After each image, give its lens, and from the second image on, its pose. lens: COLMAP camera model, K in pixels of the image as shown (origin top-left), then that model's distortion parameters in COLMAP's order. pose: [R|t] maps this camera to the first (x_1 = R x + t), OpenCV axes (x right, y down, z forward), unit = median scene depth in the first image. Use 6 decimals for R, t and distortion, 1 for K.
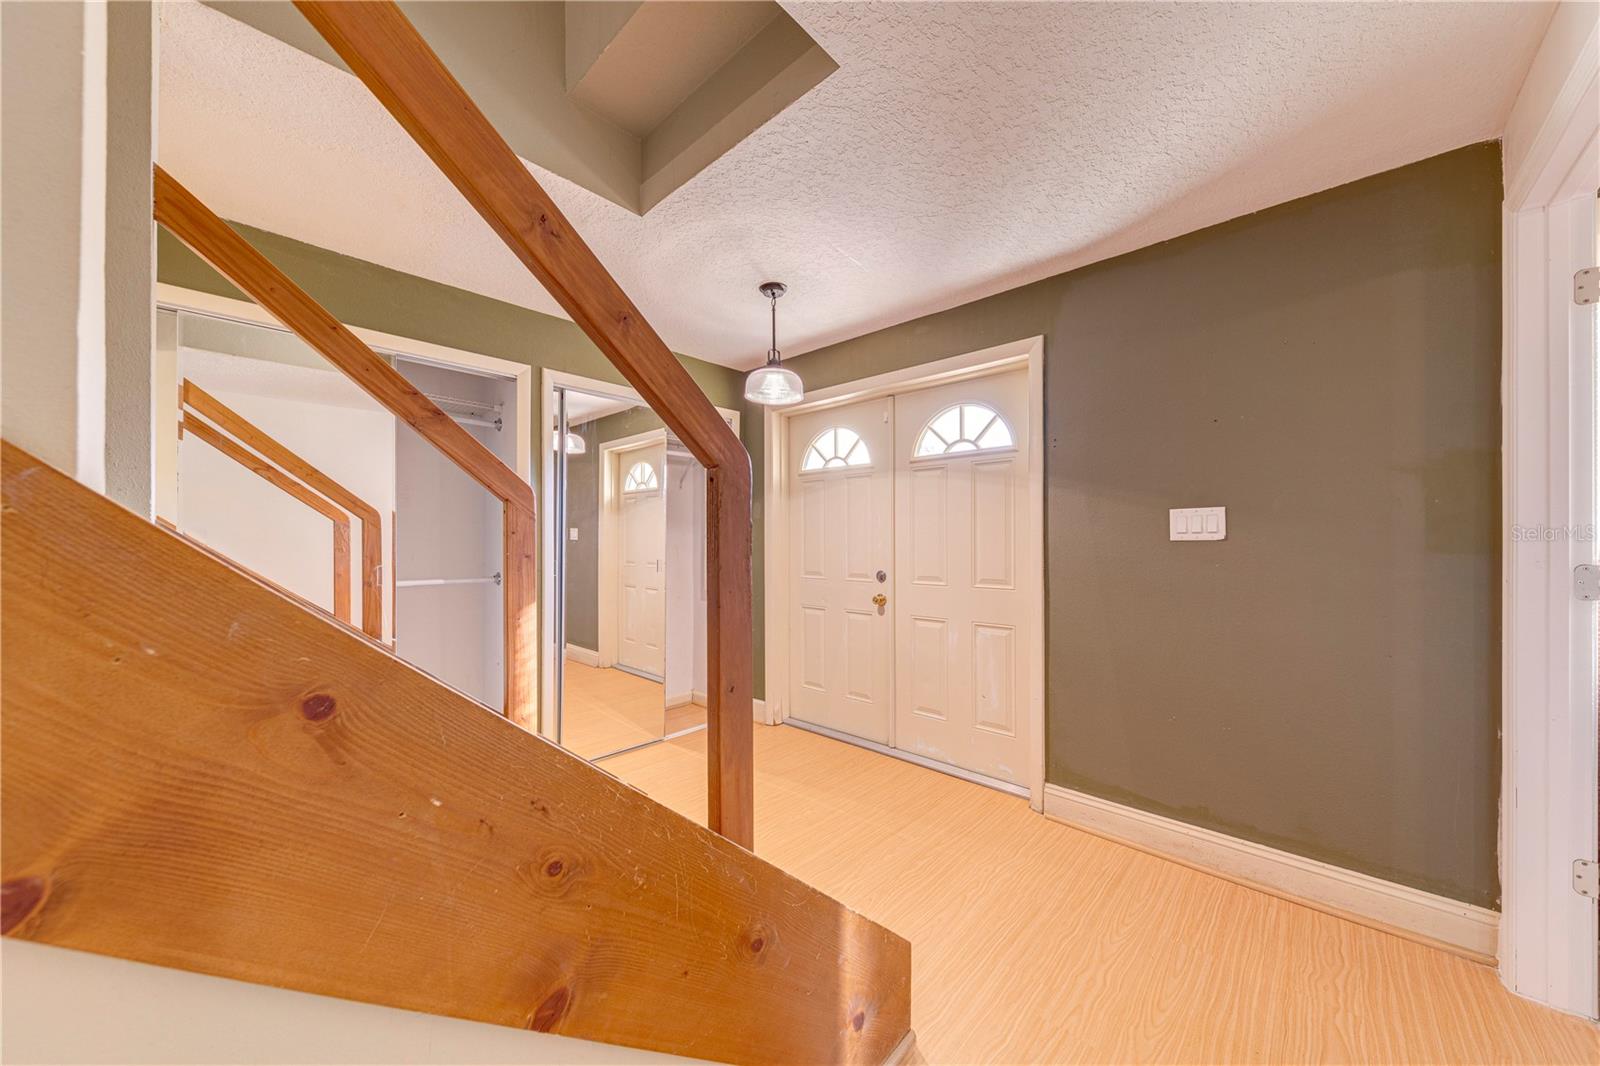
lens RADIAL K [[563.9, 0, 810.9], [0, 563.9, 529.5], [0, 0, 1]] dist [0.001851, 0.000048]
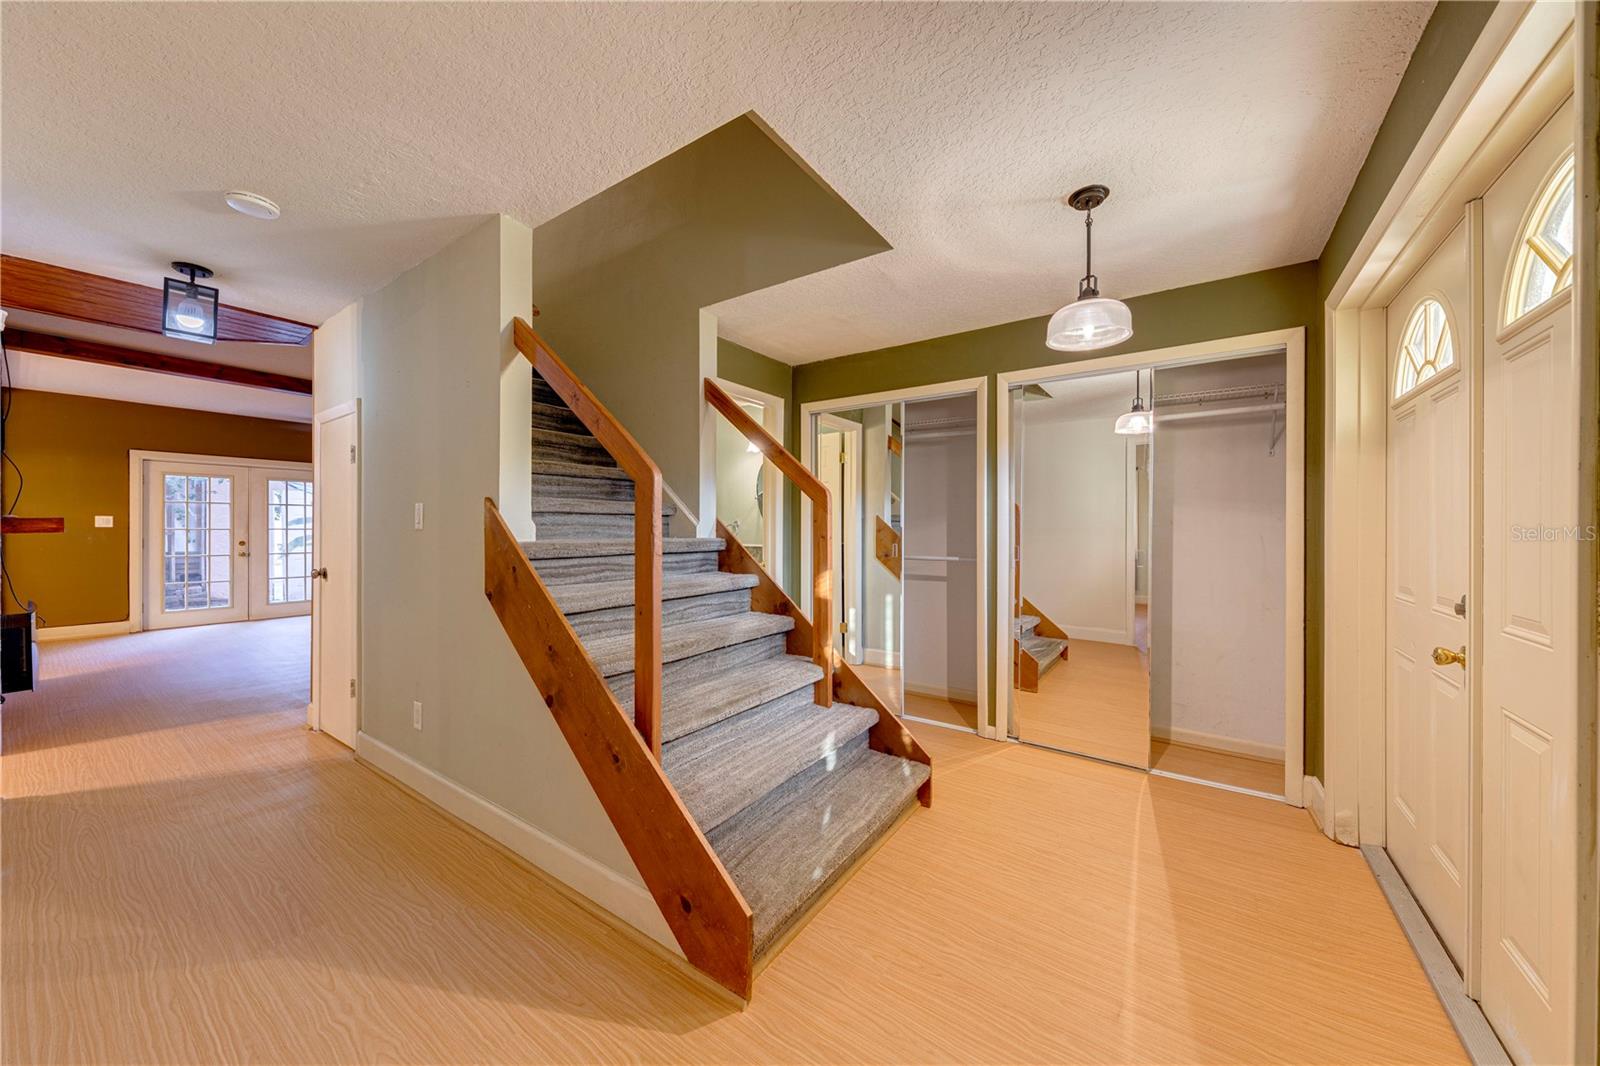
lens RADIAL K [[563.9, 0, 810.9], [0, 563.9, 529.5], [0, 0, 1]] dist [0.001851, 0.000048]
pose [[0.133641, 0.001799, -0.991028, 0.603642], [0.004084, 0.999989, 0.002366, 0.018338], [0.991021, -0.004363, 0.133632, 0.495145]]
